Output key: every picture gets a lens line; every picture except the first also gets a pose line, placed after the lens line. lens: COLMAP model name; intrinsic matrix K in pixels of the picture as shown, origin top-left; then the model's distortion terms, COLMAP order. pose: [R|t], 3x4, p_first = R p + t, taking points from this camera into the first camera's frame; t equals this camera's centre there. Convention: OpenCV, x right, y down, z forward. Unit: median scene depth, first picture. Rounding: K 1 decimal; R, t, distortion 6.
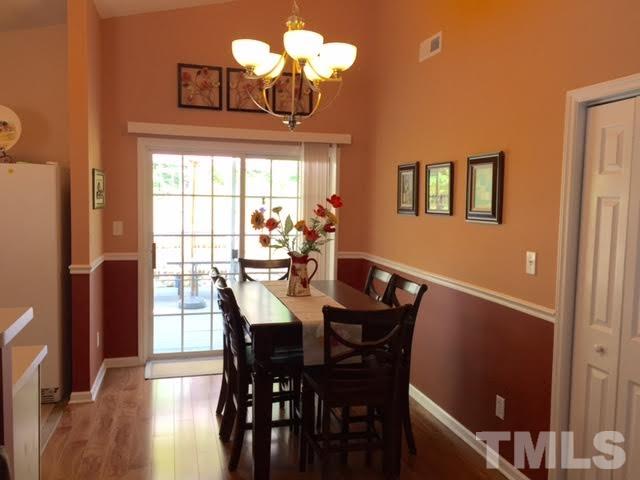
lens RADIAL K [[499.3, 0, 320.0], [0, 499.3, 240.0], [0, 0, 1]] dist [0.059380, 0.002166]
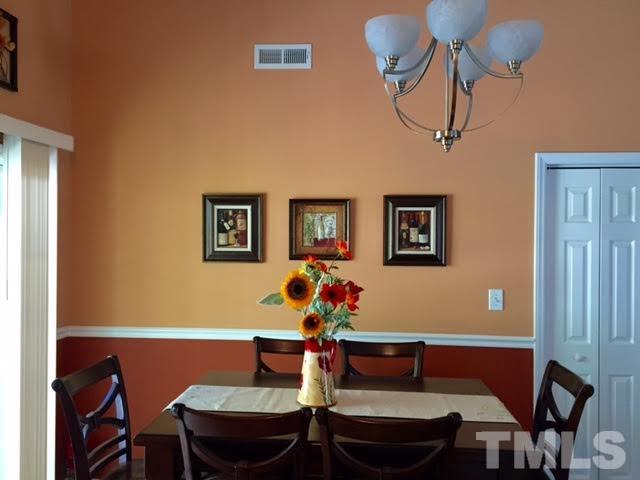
lens RADIAL K [[499.3, 0, 320.0], [0, 499.3, 240.0], [0, 0, 1]] dist [0.059380, 0.002166]
pose [[0.345221, -0.025178, 0.938183, -0.780106], [0.086744, 0.996217, -0.005184, -0.119019], [-0.934504, 0.083172, 0.346100, 1.029682]]
